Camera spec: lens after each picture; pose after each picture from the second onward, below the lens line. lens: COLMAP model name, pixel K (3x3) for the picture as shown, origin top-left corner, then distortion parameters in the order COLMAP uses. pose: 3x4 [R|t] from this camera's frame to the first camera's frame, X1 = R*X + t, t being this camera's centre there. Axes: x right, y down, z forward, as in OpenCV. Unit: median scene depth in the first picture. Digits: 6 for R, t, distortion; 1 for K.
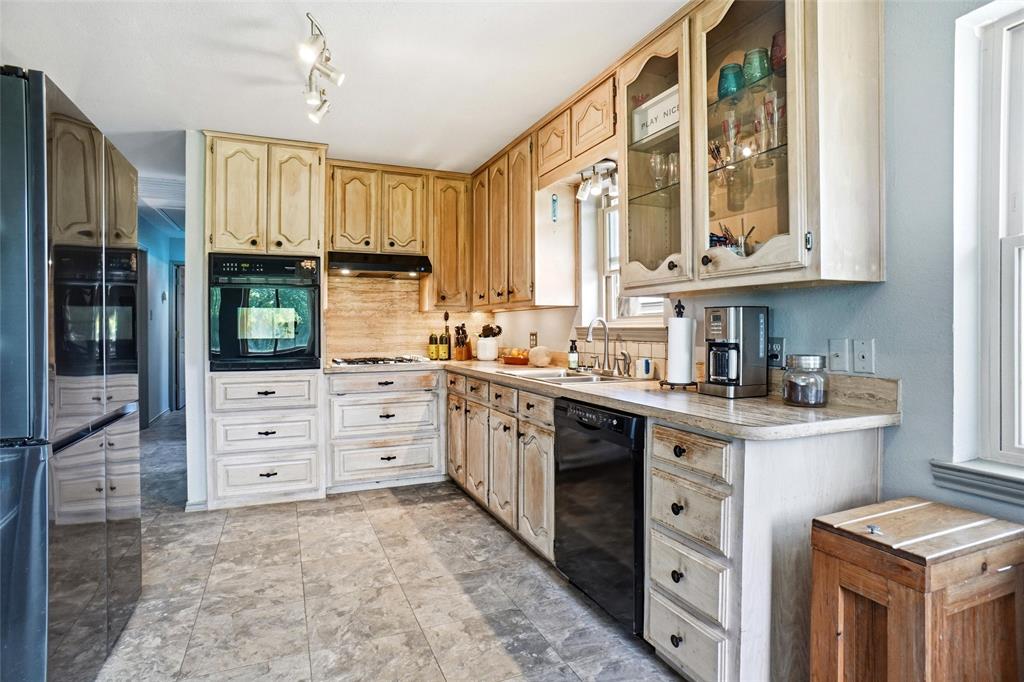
lens RADIAL K [[534.1, 0, 513.0], [0, 534.1, 327.2], [0, 0, 1]] dist [-0.000748, -0.000168]
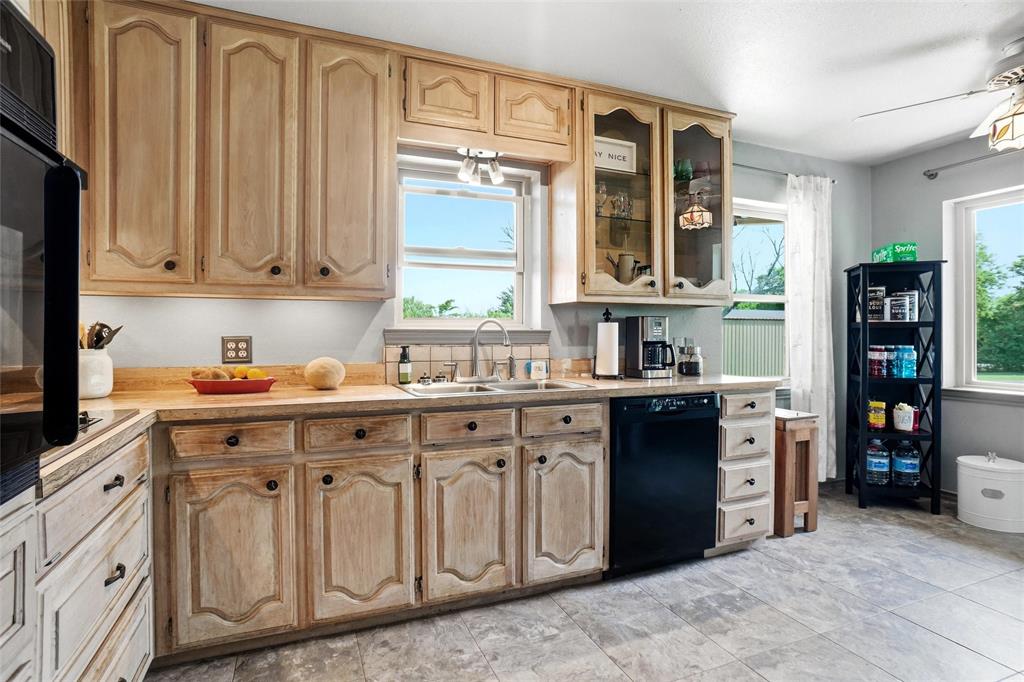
lens RADIAL K [[524.6, 0, 512.0], [0, 524.6, 341.0], [0, 0, 1]] dist [-0.039874, 0.000408]
pose [[0.035580, -0.004593, 0.999356, -0.883468], [0.001786, 0.999988, 0.004533, 0.018718], [-0.999365, 0.001623, 0.035588, 1.139383]]
